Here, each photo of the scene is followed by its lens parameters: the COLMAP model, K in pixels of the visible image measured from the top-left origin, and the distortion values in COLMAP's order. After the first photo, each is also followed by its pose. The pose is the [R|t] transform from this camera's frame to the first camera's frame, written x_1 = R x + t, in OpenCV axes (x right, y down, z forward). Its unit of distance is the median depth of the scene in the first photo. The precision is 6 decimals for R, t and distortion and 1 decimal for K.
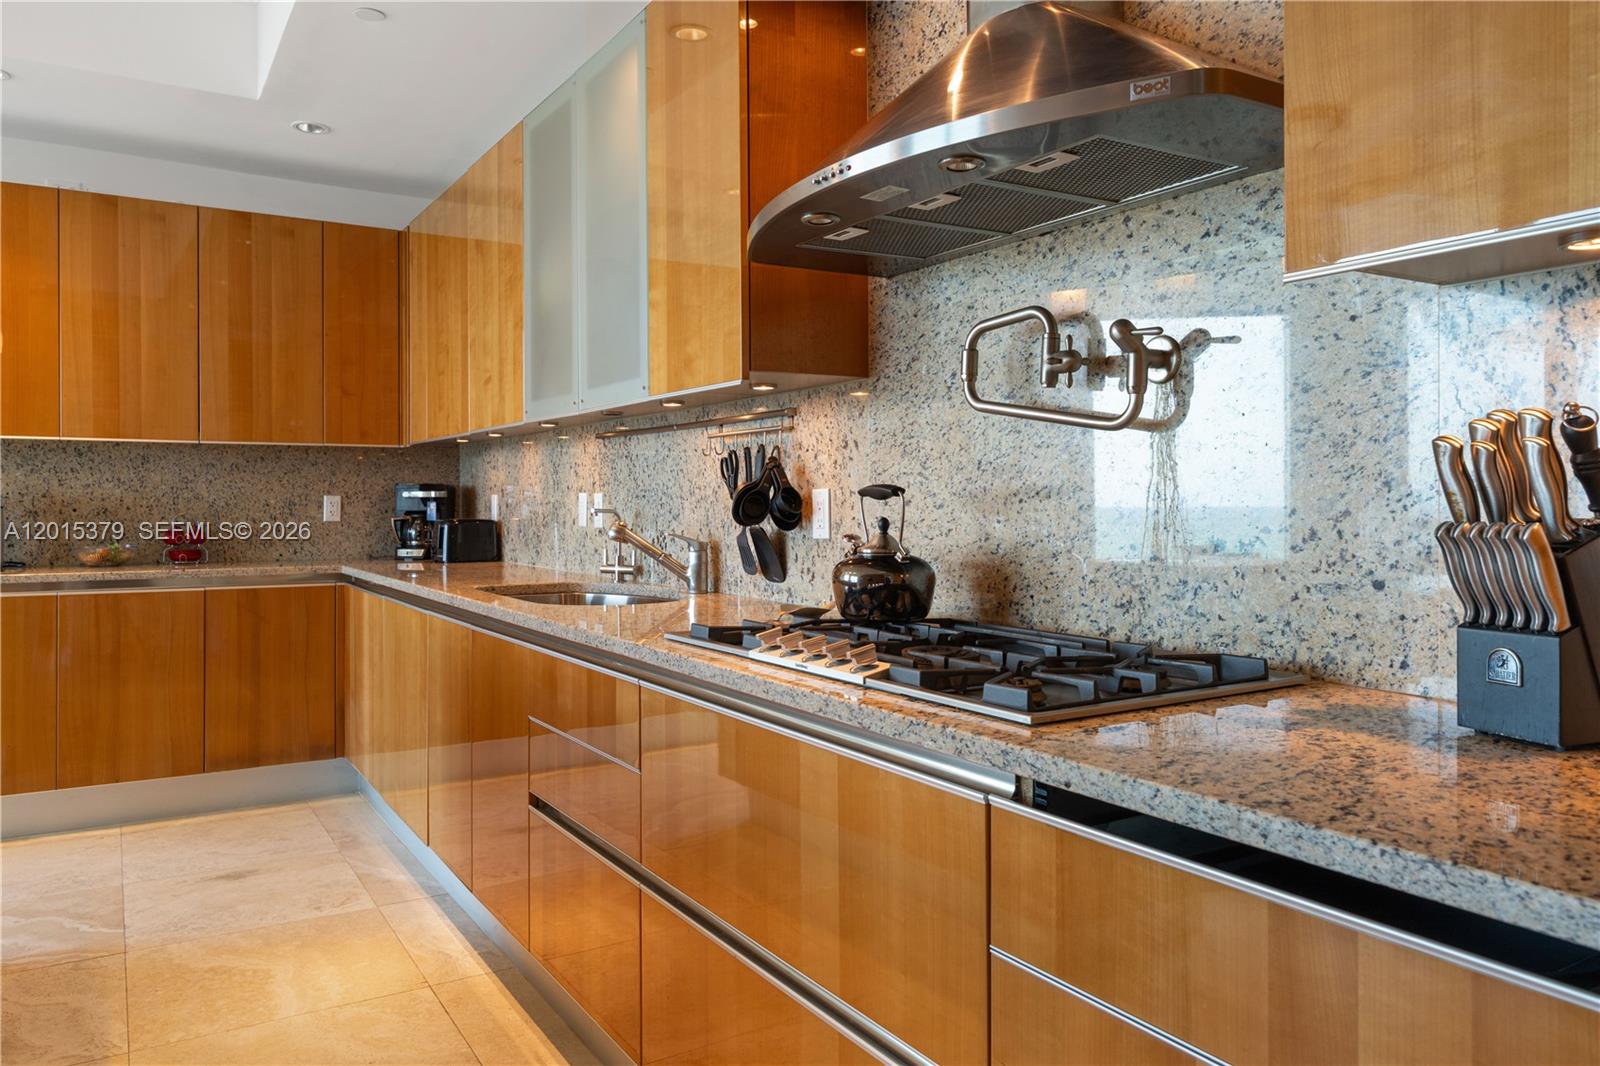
lens RADIAL K [[1108.4, 0, 799.3], [0, 1108.4, 507.2], [0, 0, 1]] dist [-0.002781, 0.001091]
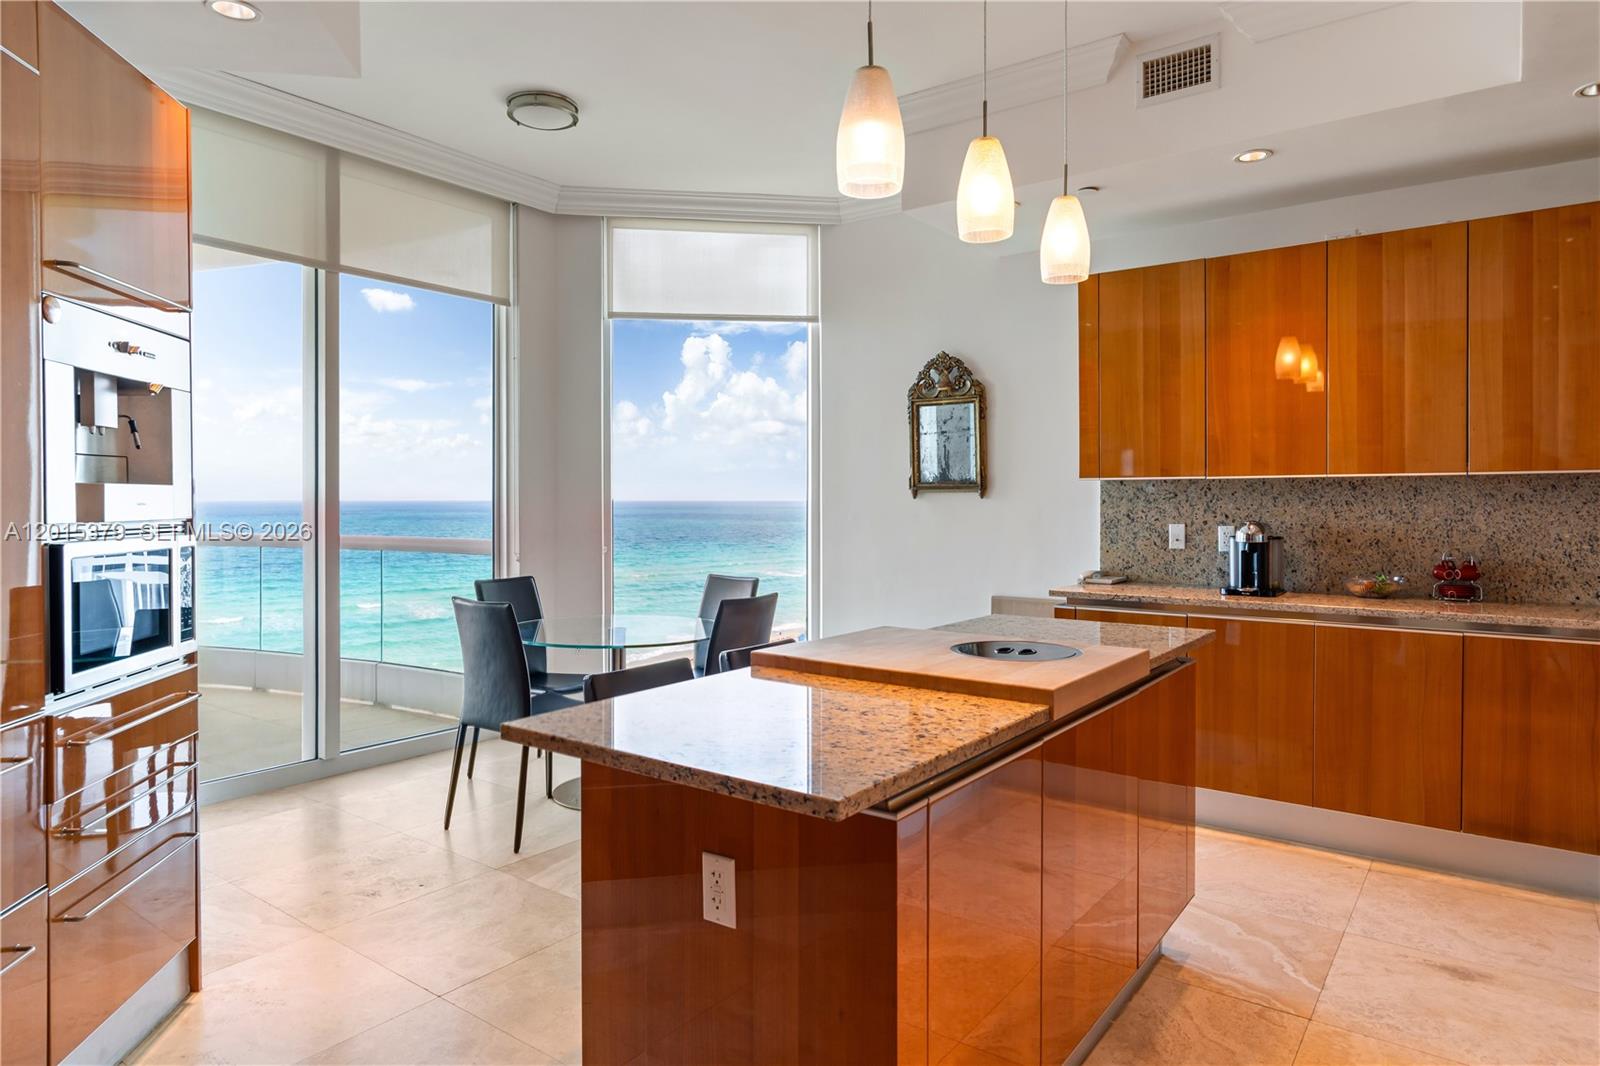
lens RADIAL K [[956.2, 0, 801.7], [0, 956.2, 512.3], [0, 0, 1]] dist [-0.000972, 0.001037]
pose [[0.366109, 0.010261, -0.930516, 0.004900], [0.000274, 0.999938, 0.011134, -0.044821], [0.930572, -0.004331, 0.366083, 0.230827]]
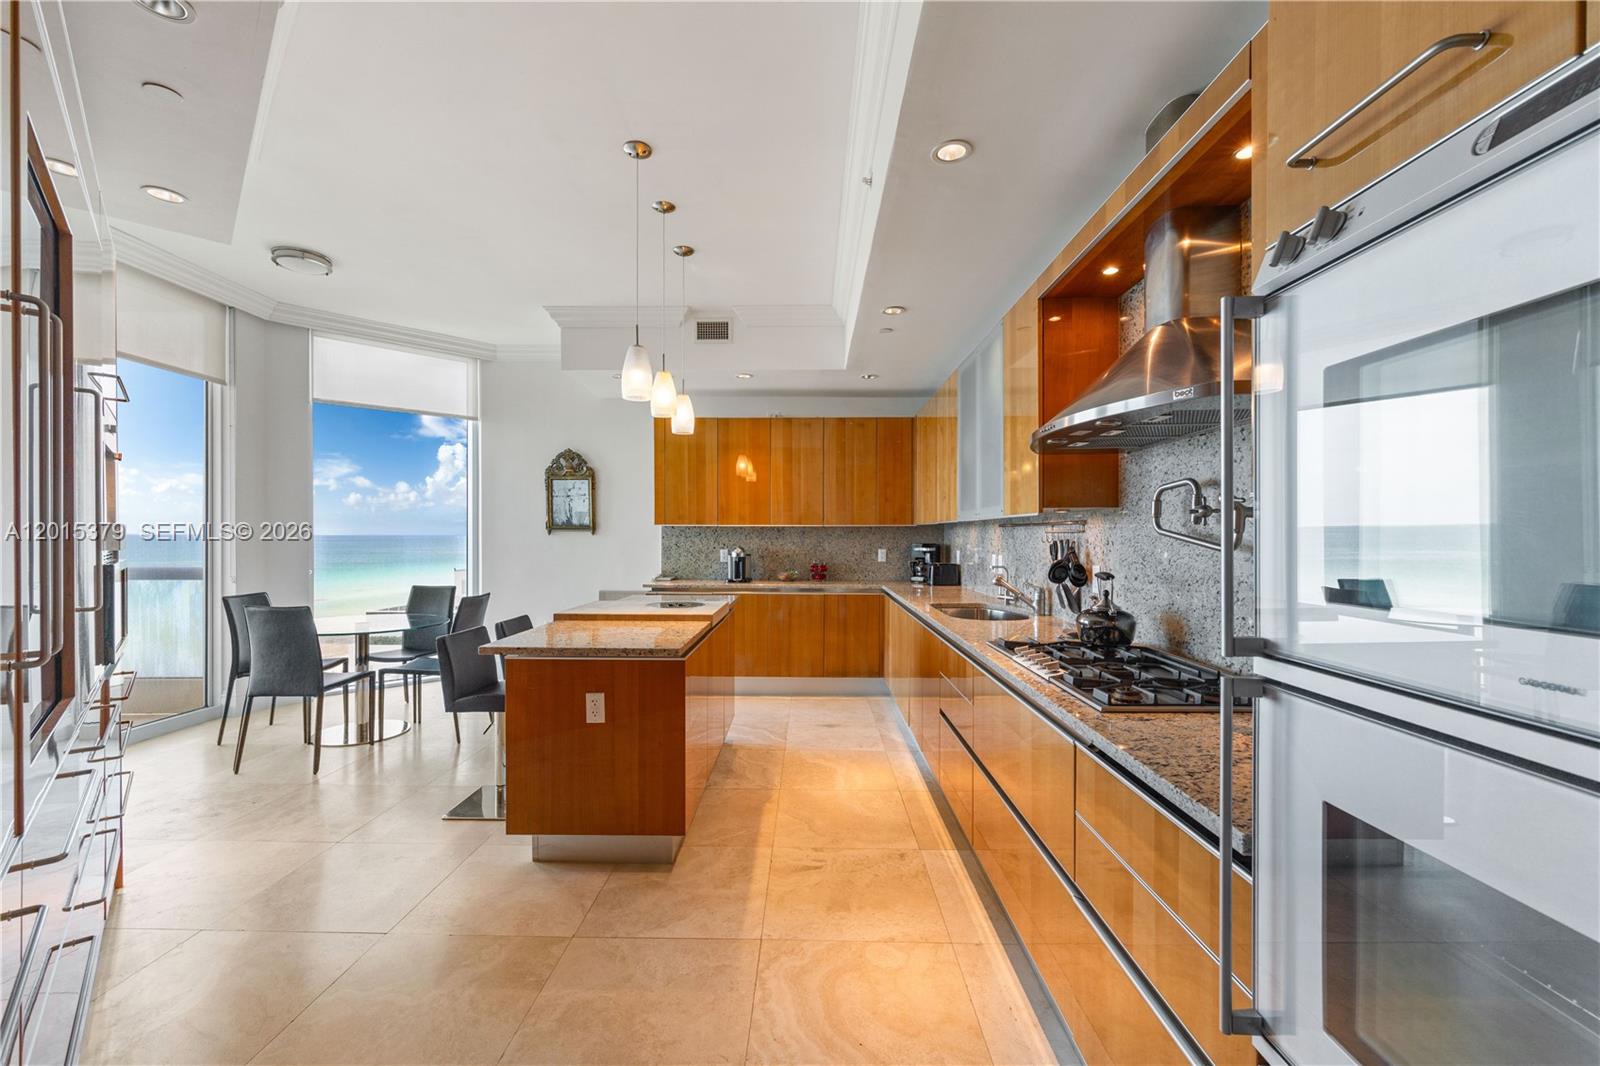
lens RADIAL K [[642.6, 0, 796.8], [0, 642.6, 546.3], [0, 0, 1]] dist [-0.002226, 0.000493]
pose [[0.837225, 0.010717, -0.546753, 0.136126], [-0.003406, 0.999891, 0.014383, -0.046057], [0.546848, -0.010180, 0.837170, -0.114917]]
